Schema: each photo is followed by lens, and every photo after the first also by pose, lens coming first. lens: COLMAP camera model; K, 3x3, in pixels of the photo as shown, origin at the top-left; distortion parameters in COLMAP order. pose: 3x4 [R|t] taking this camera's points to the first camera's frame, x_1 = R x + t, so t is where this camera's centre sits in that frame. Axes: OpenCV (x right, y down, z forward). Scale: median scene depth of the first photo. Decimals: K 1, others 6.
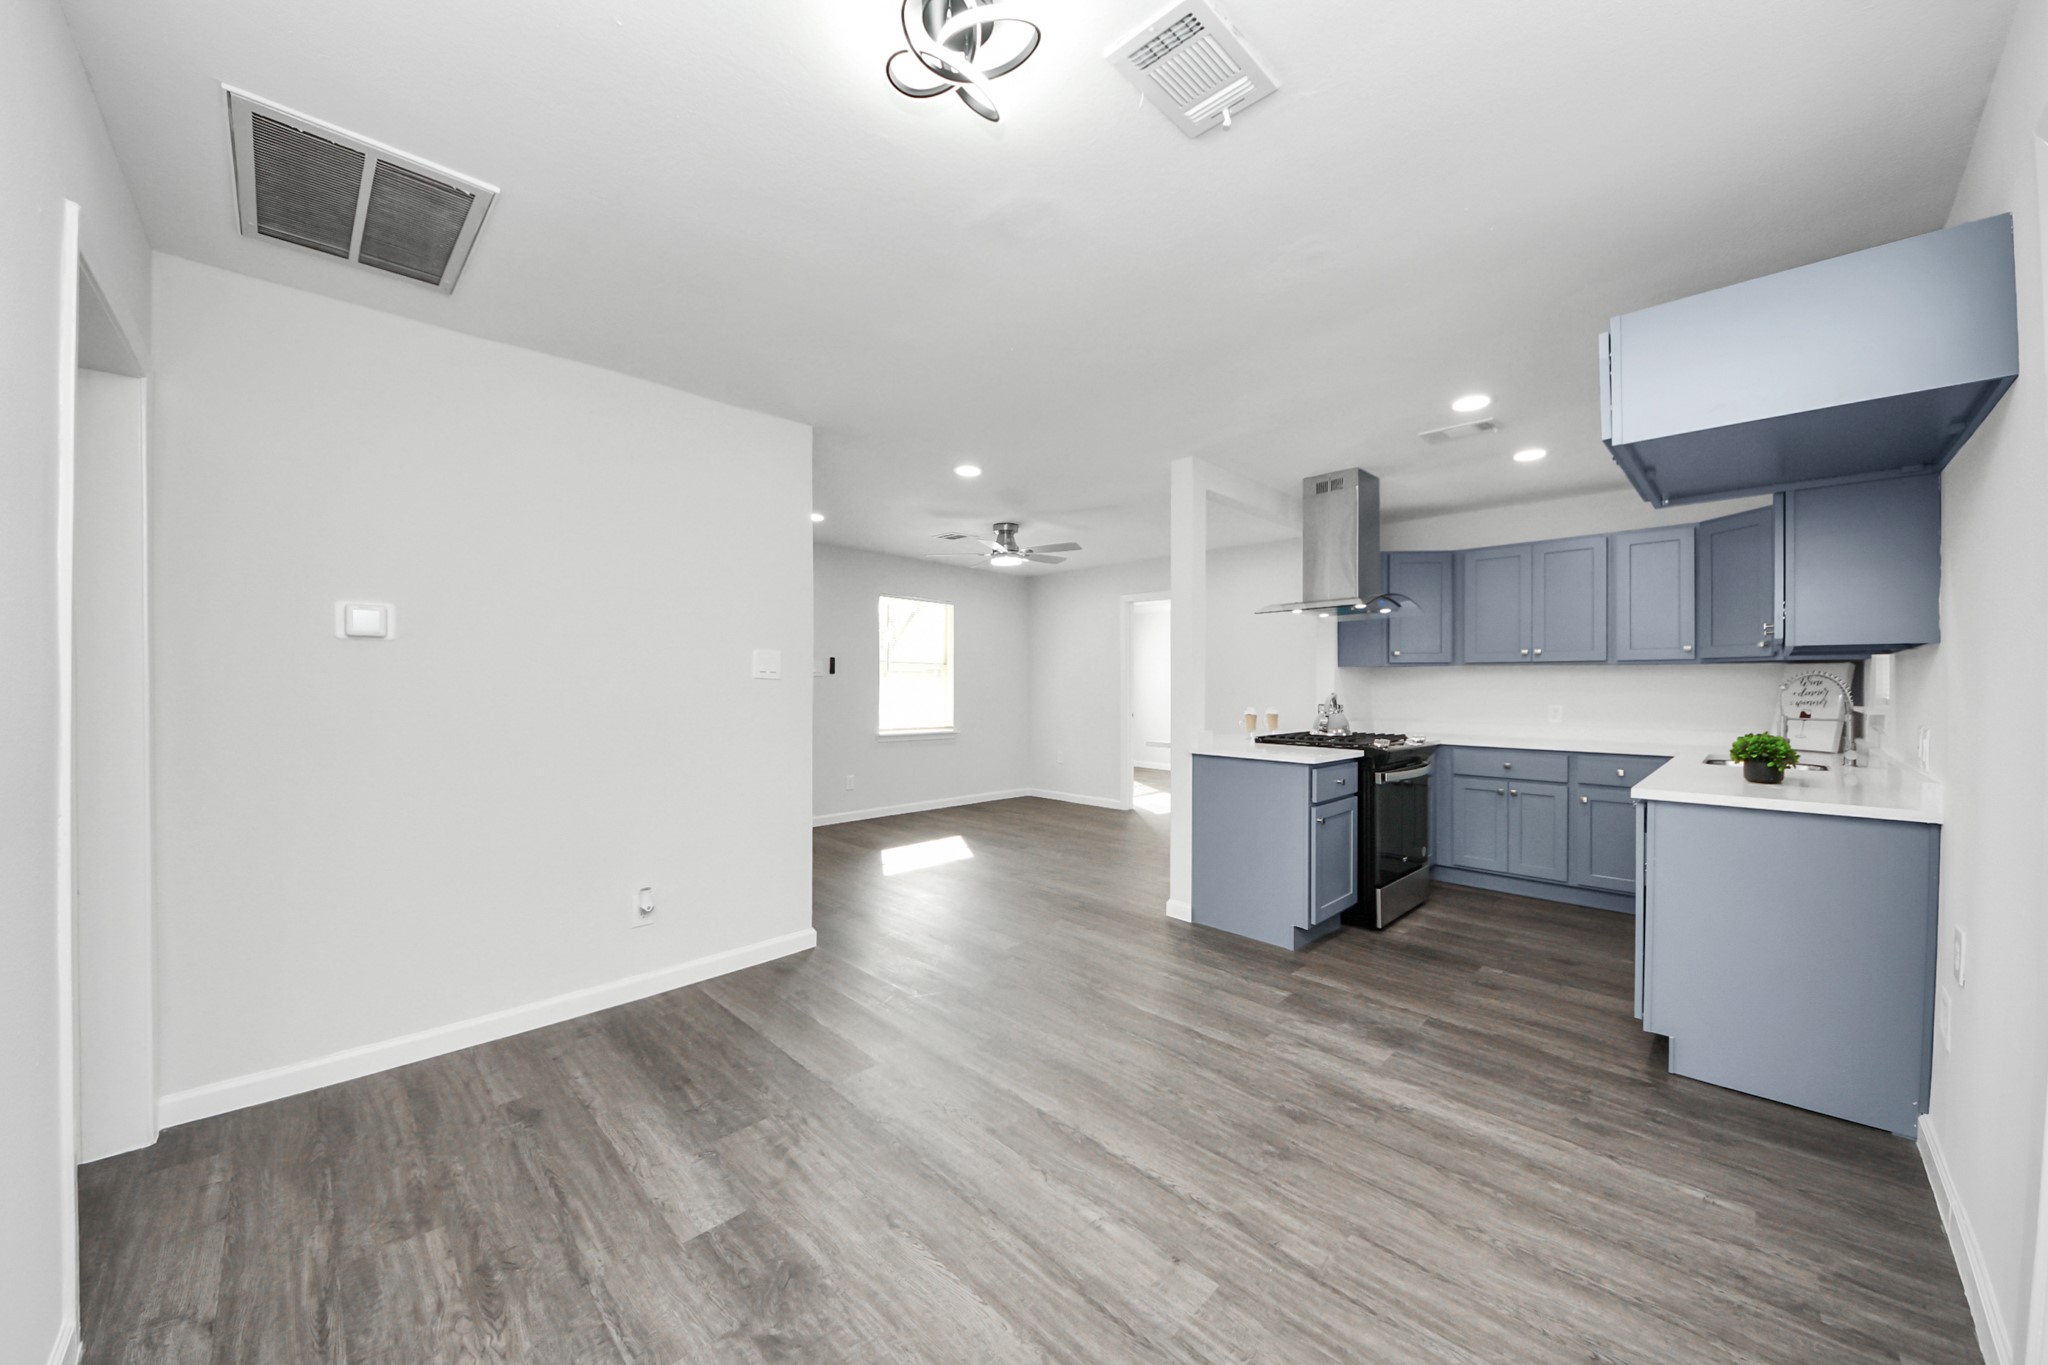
lens RADIAL K [[746.7, 0, 1024.6], [0, 746.7, 674.7], [0, 0, 1]] dist [-0.000351, 0.000035]
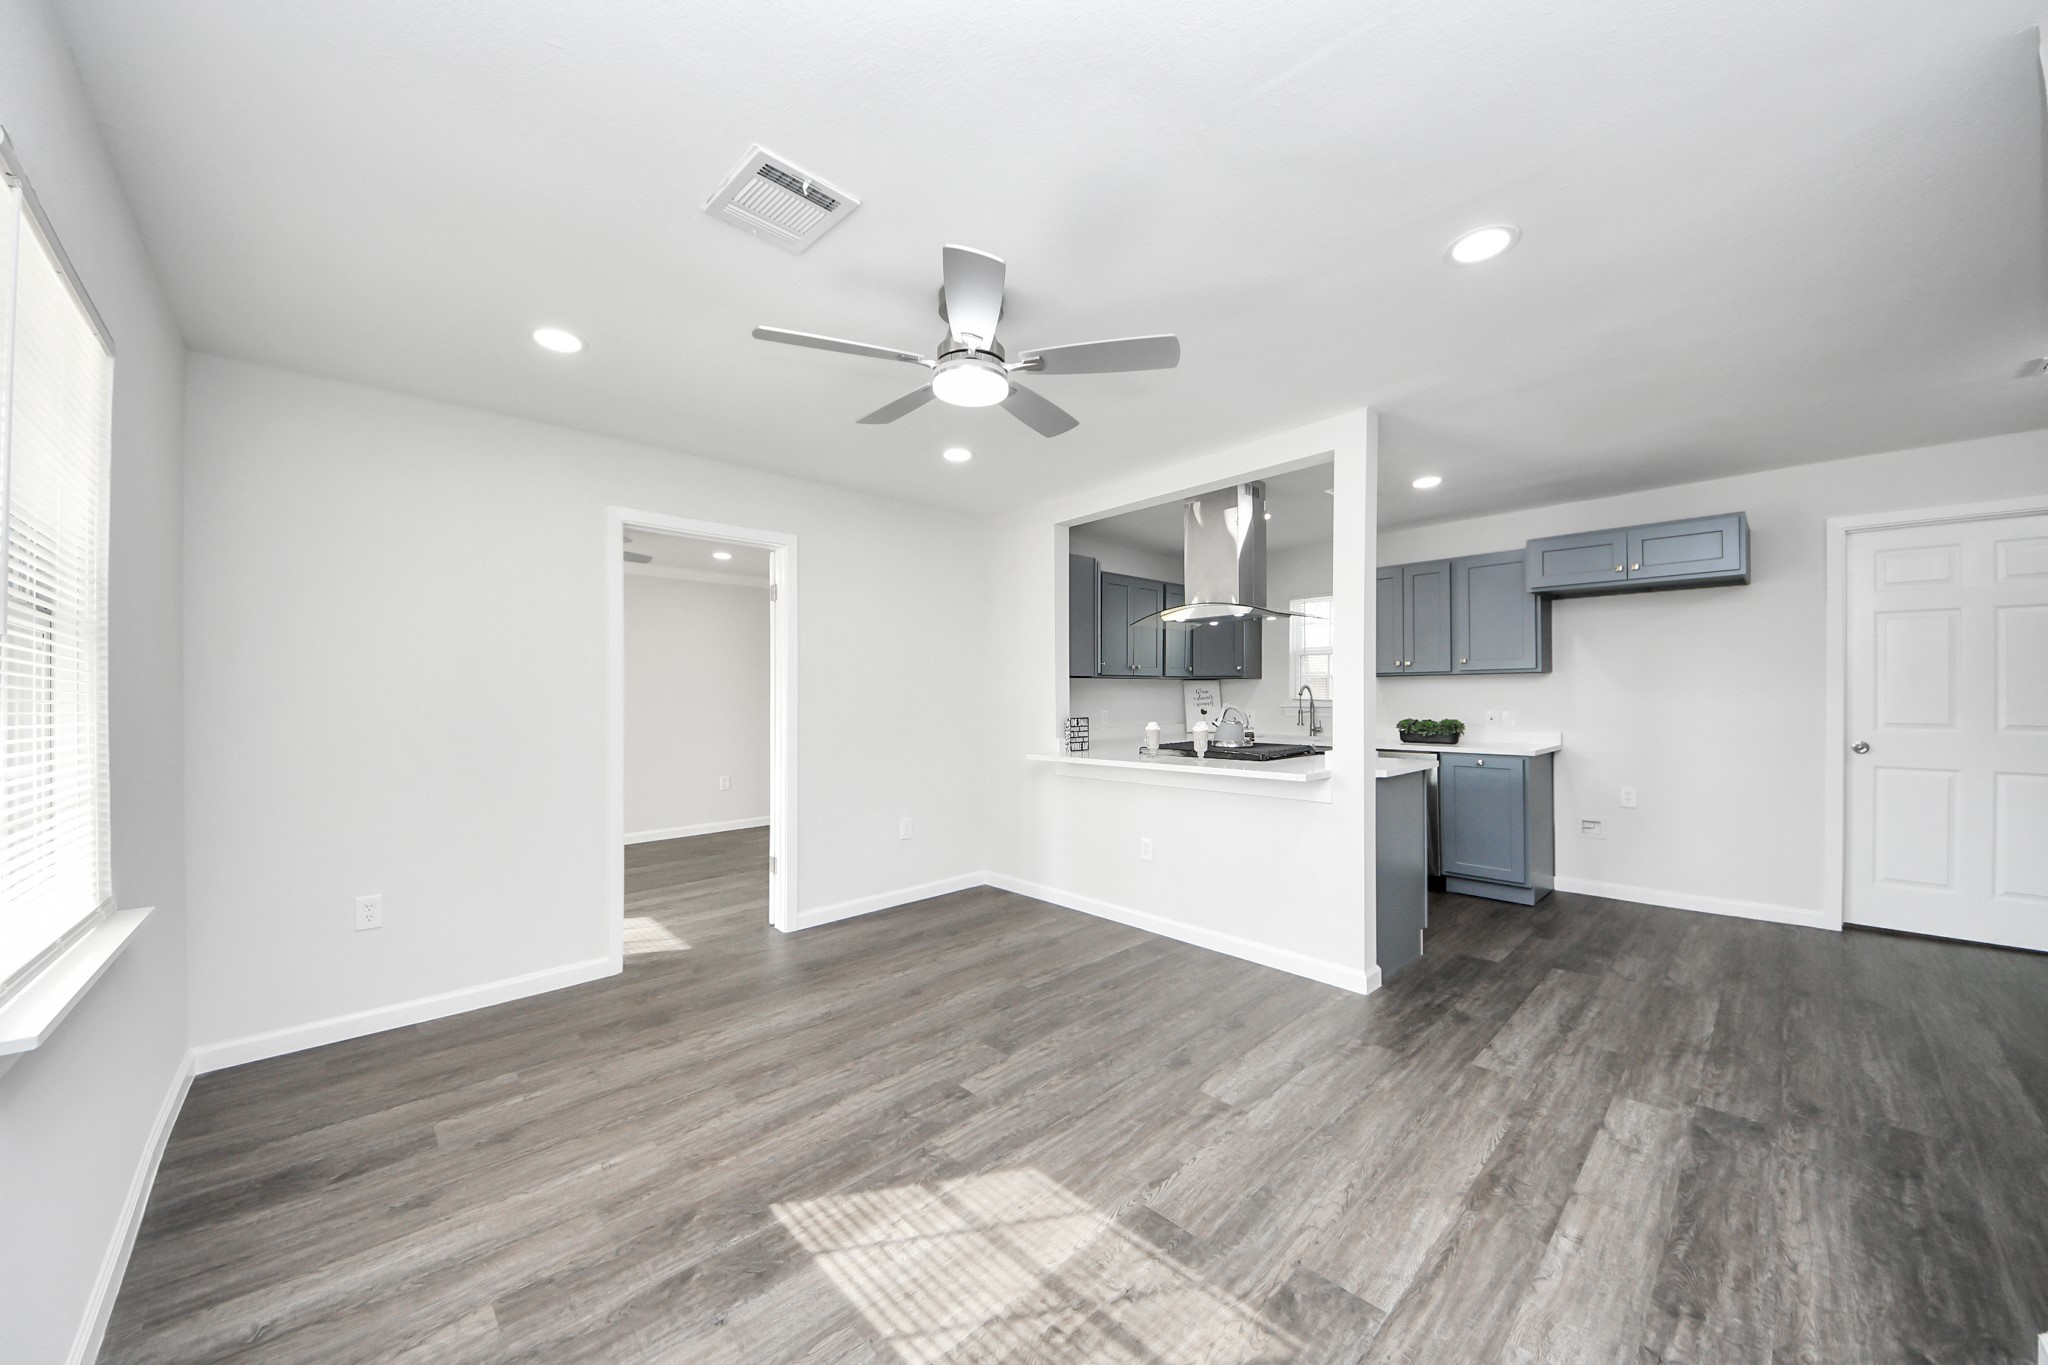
lens RADIAL K [[731.6, 0, 1021.7], [0, 731.6, 679.0], [0, 0, 1]] dist [0.028863, -0.019766]
pose [[0.027759, 0.007089, 0.999590, -0.950973], [0.004502, 0.999964, -0.007216, -0.006561], [-0.999605, 0.004701, 0.027726, 2.146997]]
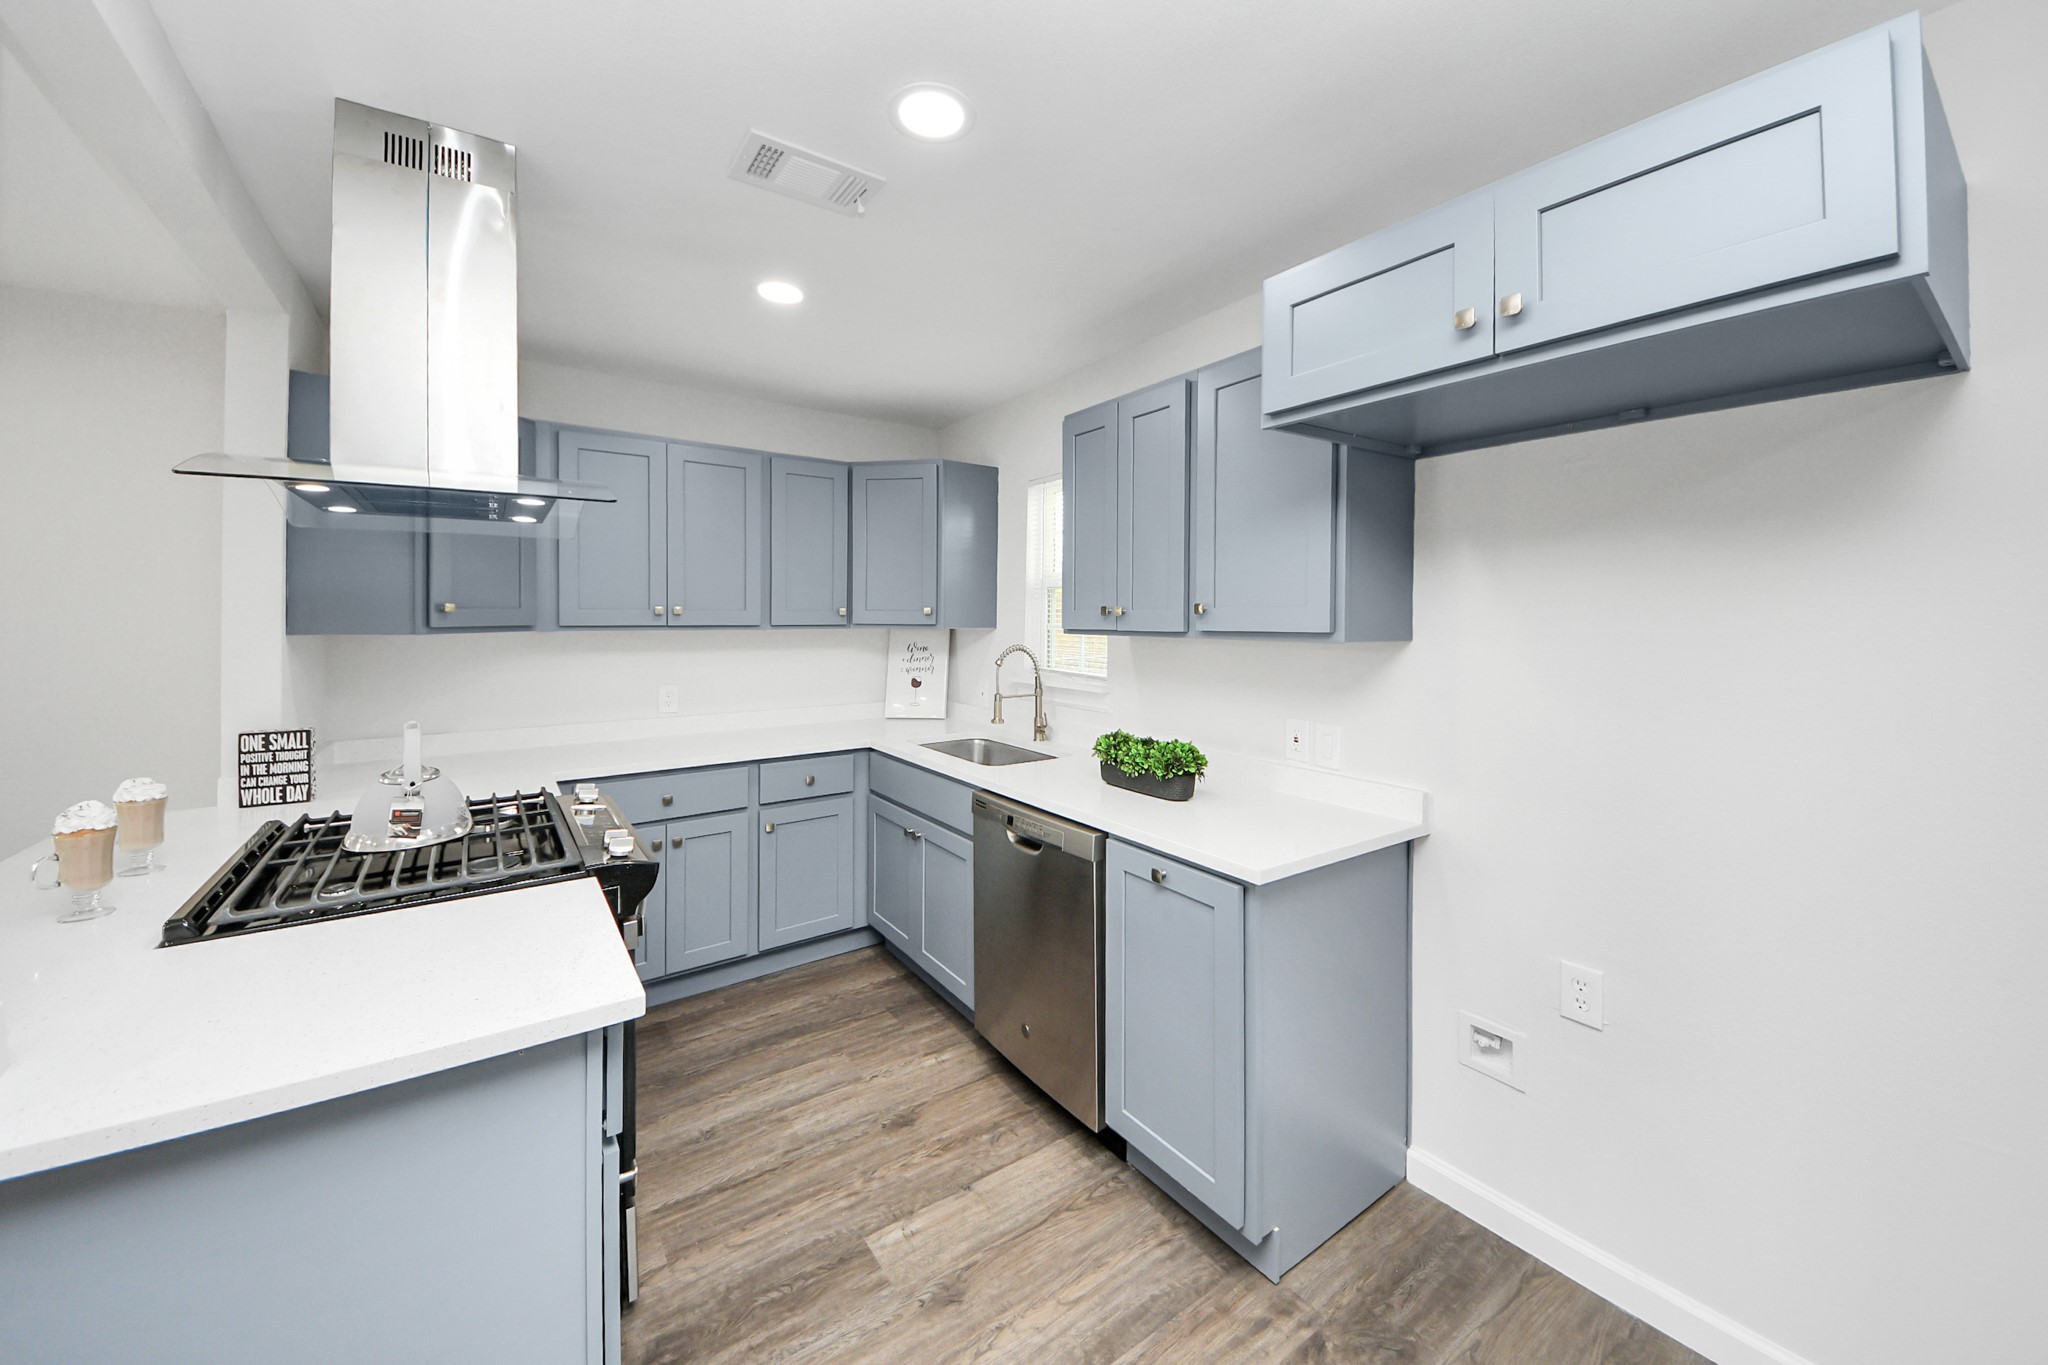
lens RADIAL K [[744.8, 0, 1016.5], [0, 744.8, 608.5], [0, 0, 1]] dist [-0.000407, -0.014212]
pose [[0.176159, -0.000261, 0.984362, 0.178019], [-0.005060, 0.999987, 0.001170, -0.061914], [-0.984349, -0.005187, 0.176155, 1.091461]]
